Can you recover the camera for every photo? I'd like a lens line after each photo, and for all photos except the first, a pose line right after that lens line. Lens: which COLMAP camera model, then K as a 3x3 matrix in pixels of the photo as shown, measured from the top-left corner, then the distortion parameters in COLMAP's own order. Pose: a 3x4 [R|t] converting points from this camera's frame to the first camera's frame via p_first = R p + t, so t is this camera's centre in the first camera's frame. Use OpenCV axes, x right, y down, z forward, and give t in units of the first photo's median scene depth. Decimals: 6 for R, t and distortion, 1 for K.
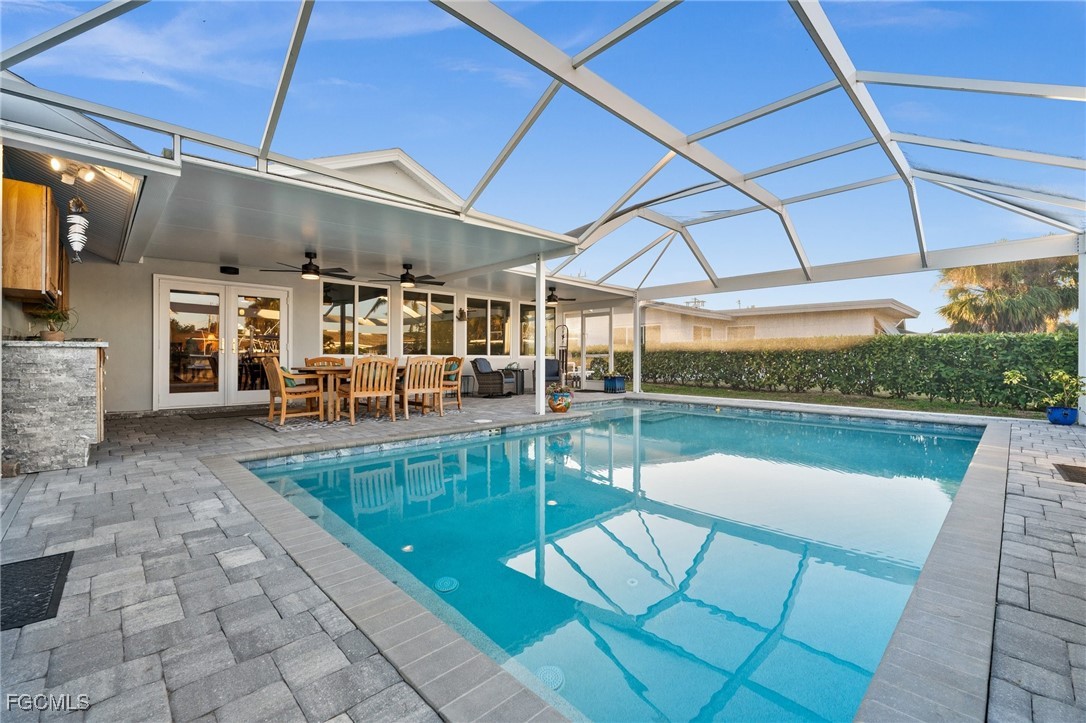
lens RADIAL K [[453.8, 0, 543.0], [0, 453.8, 361.5], [0, 0, 1]] dist [-0.000784, -0.000028]
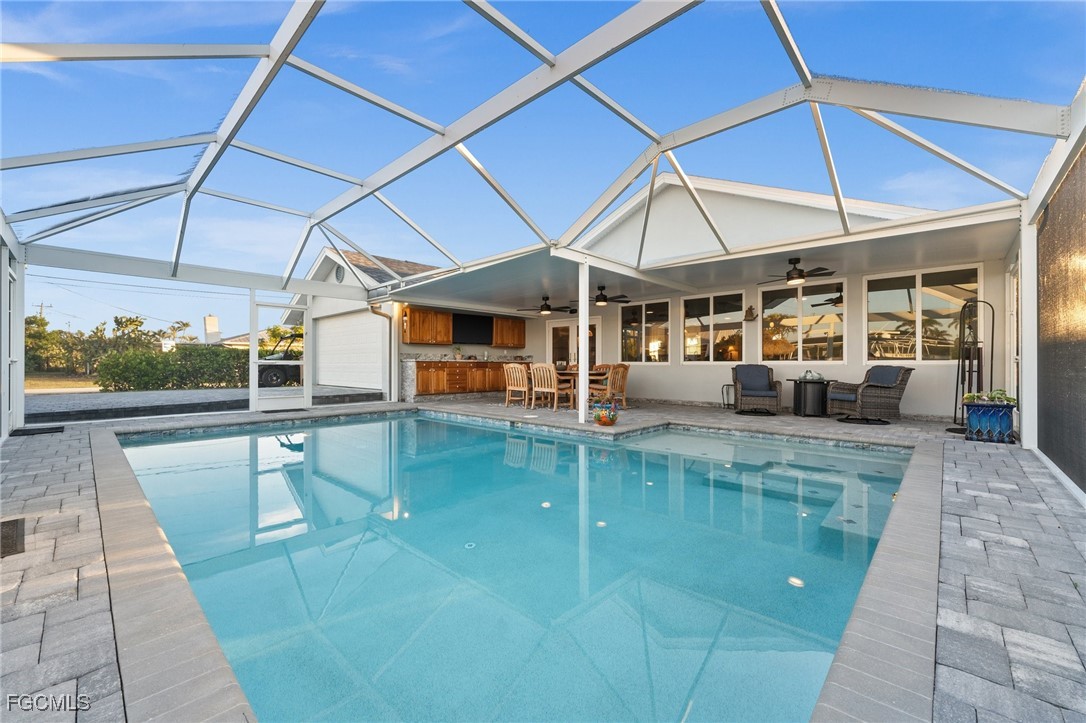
lens RADIAL K [[427.2, 0, 543.0], [0, 427.2, 361.5], [0, 0, 1]] dist [-0.000088, 0.000028]
pose [[0.063121, -0.011059, -0.997945, 0.890566], [-0.006707, 0.999911, -0.011505, -0.001880], [0.997983, 0.007420, 0.063041, 0.848591]]
